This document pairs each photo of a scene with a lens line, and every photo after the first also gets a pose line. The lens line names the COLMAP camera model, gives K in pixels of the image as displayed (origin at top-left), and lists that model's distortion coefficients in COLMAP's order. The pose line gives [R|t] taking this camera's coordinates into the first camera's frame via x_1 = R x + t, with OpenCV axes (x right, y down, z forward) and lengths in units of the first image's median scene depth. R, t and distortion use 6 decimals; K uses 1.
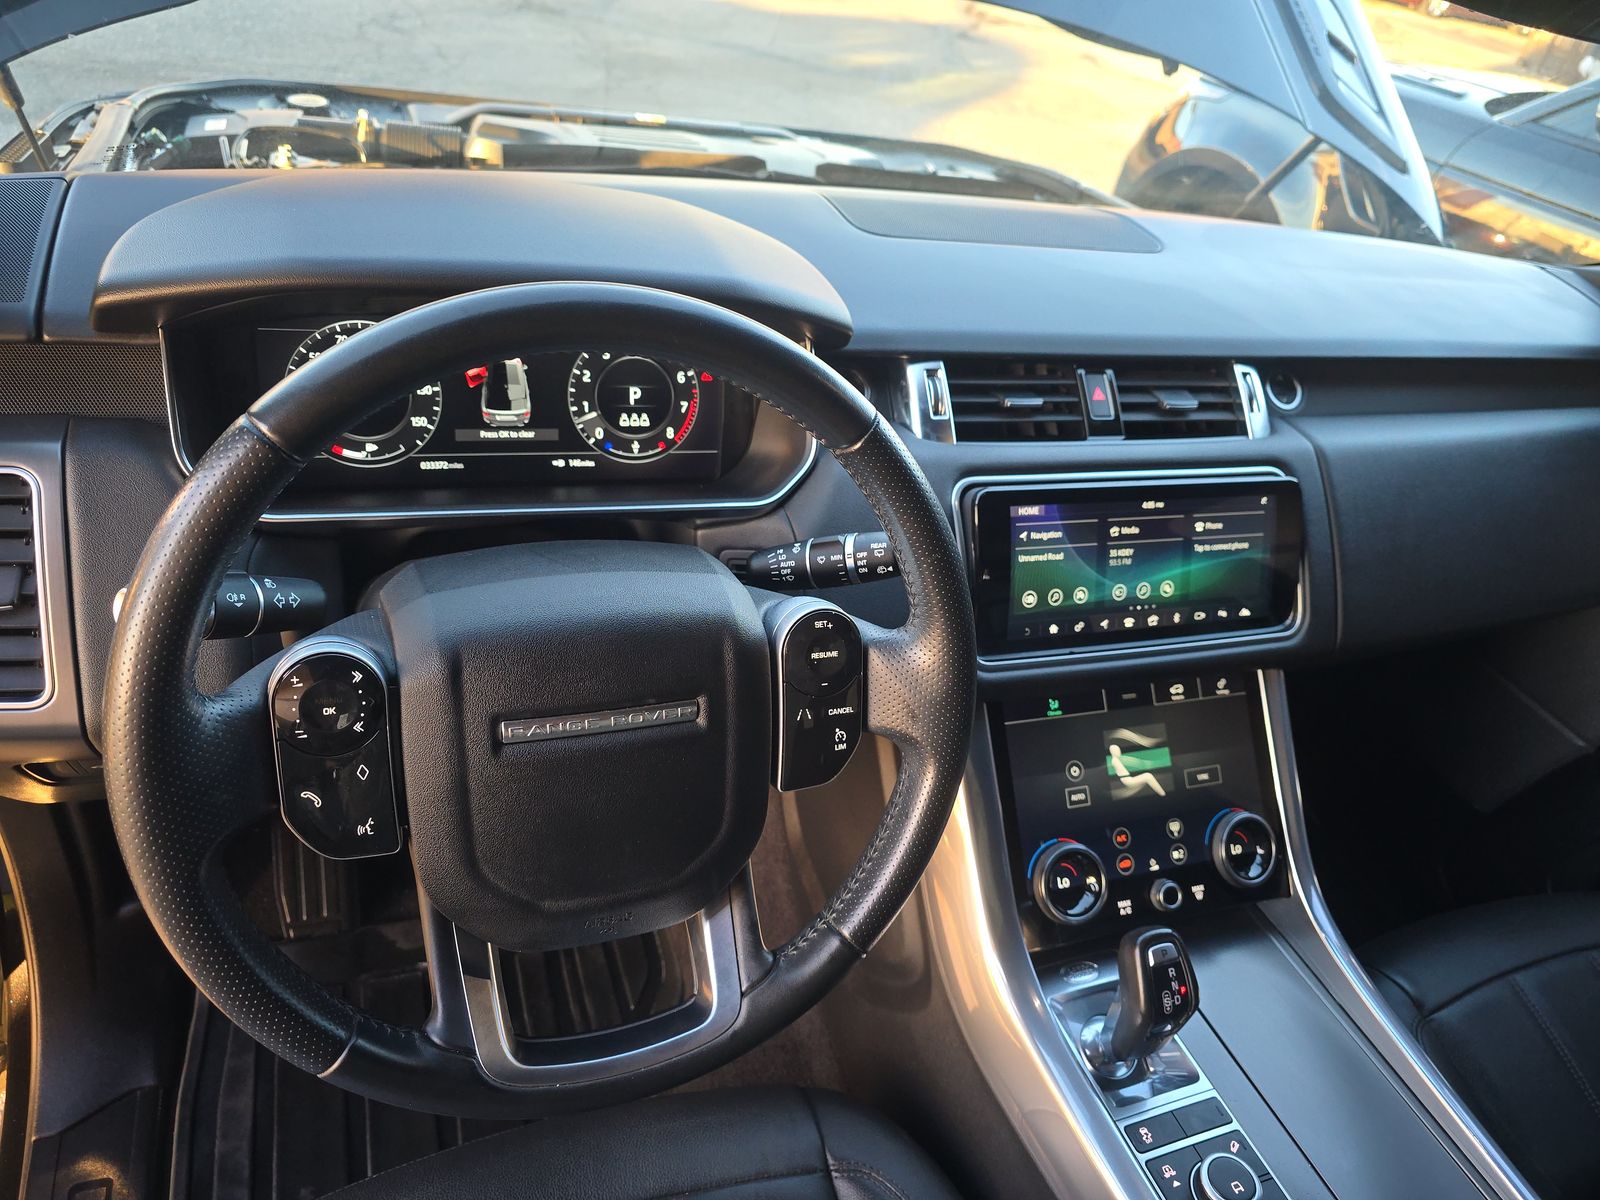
lens RADIAL K [[1088.6, 0, 793.7], [0, 1088.6, 604.8], [0, 0, 1]] dist [0.023489, -0.037590]
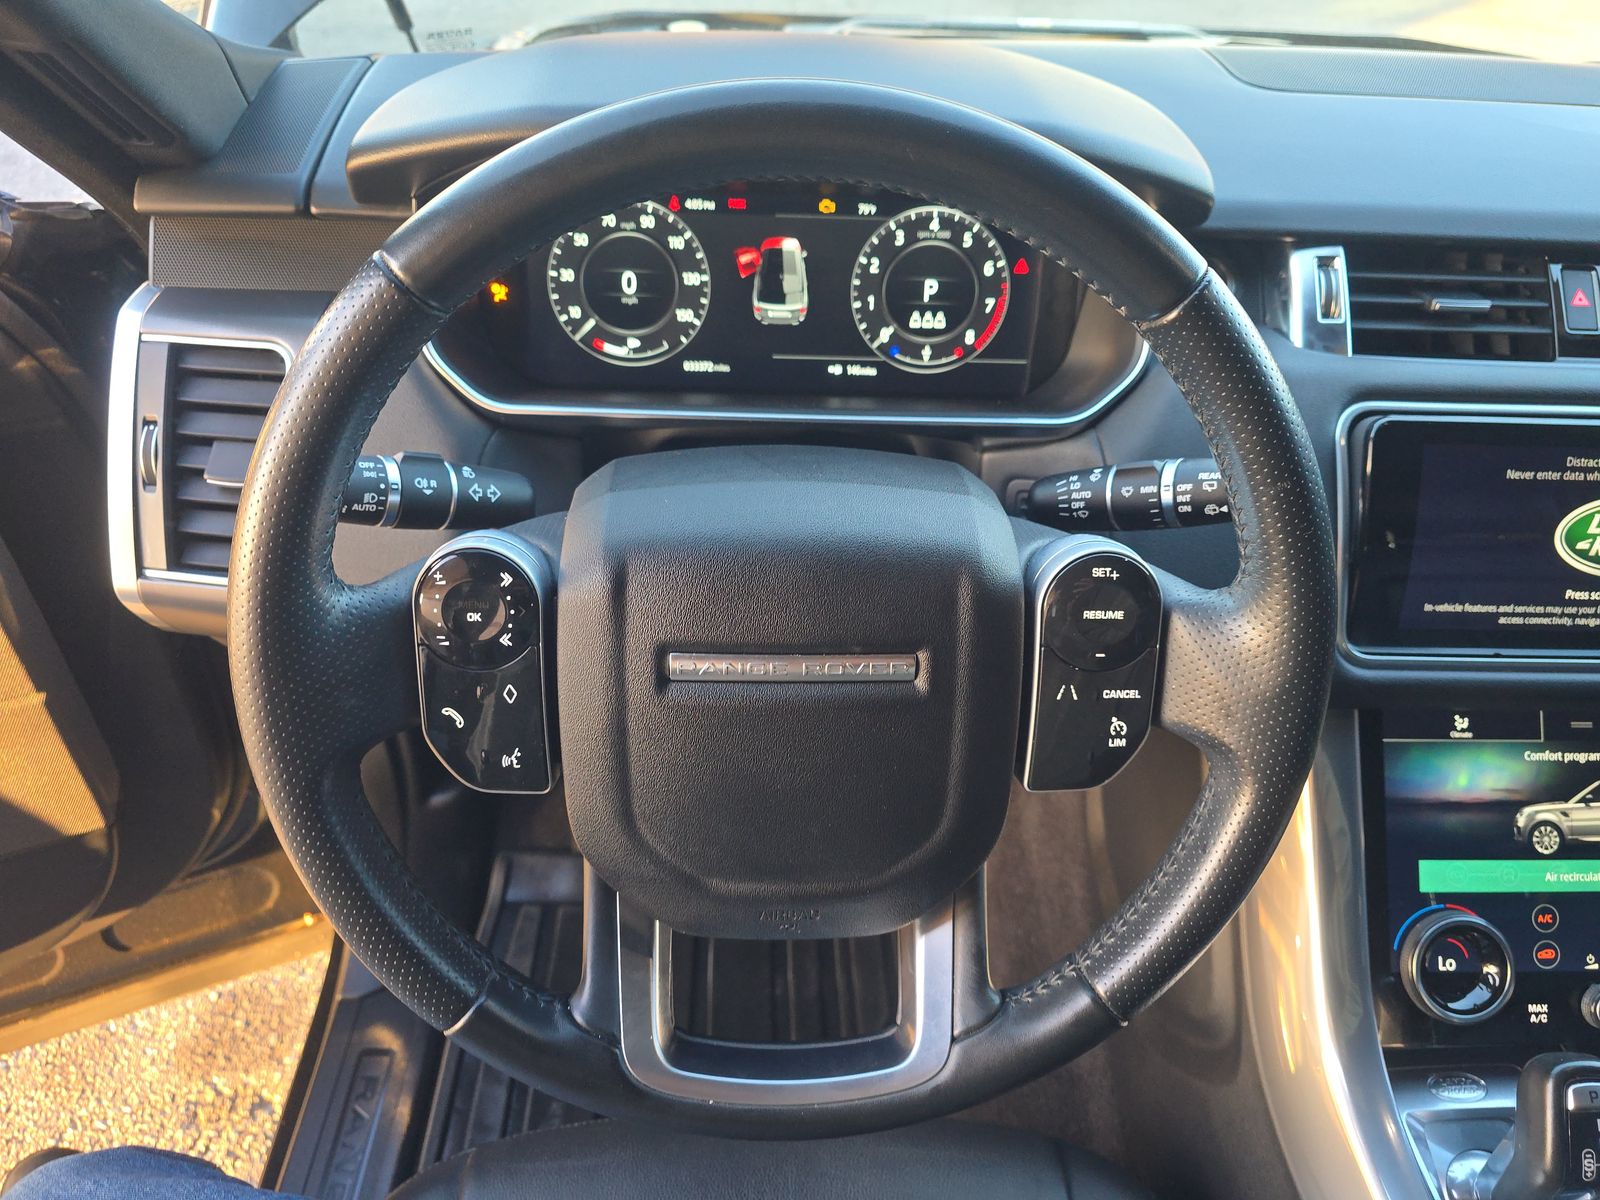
lens RADIAL K [[1088.6, 0, 793.7], [0, 1088.6, 604.8], [0, 0, 1]] dist [0.023489, -0.037590]
pose [[0.941704, 0.096166, -0.322407, 0.050835], [-0.084789, 0.995184, 0.049183, 0.016310], [0.325584, -0.018979, 0.945323, 0.181408]]
